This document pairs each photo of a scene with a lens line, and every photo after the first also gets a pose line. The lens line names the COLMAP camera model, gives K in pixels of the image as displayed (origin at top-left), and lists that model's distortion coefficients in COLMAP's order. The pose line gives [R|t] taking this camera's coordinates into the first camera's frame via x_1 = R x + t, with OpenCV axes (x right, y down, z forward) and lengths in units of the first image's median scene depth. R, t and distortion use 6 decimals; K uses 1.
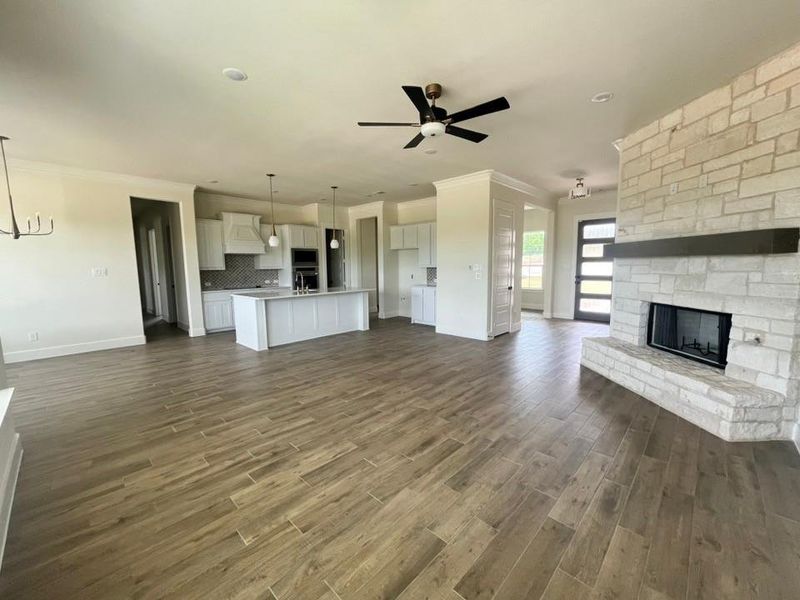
lens RADIAL K [[327.3, 0, 400.0], [0, 327.3, 300.0], [0, 0, 1]] dist [-0.010514, -0.000134]
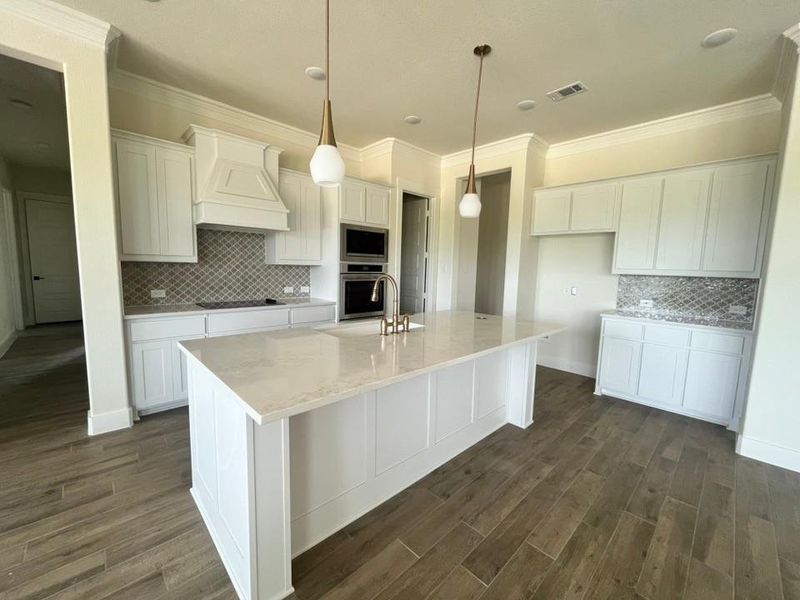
lens RADIAL K [[327.3, 0, 400.0], [0, 327.3, 300.0], [0, 0, 1]] dist [-0.010514, -0.000134]
pose [[0.998381, 0.042277, -0.038061, -0.235799], [-0.042399, 0.999098, -0.002416, -0.050592], [0.037924, 0.004026, 0.999272, 0.551466]]
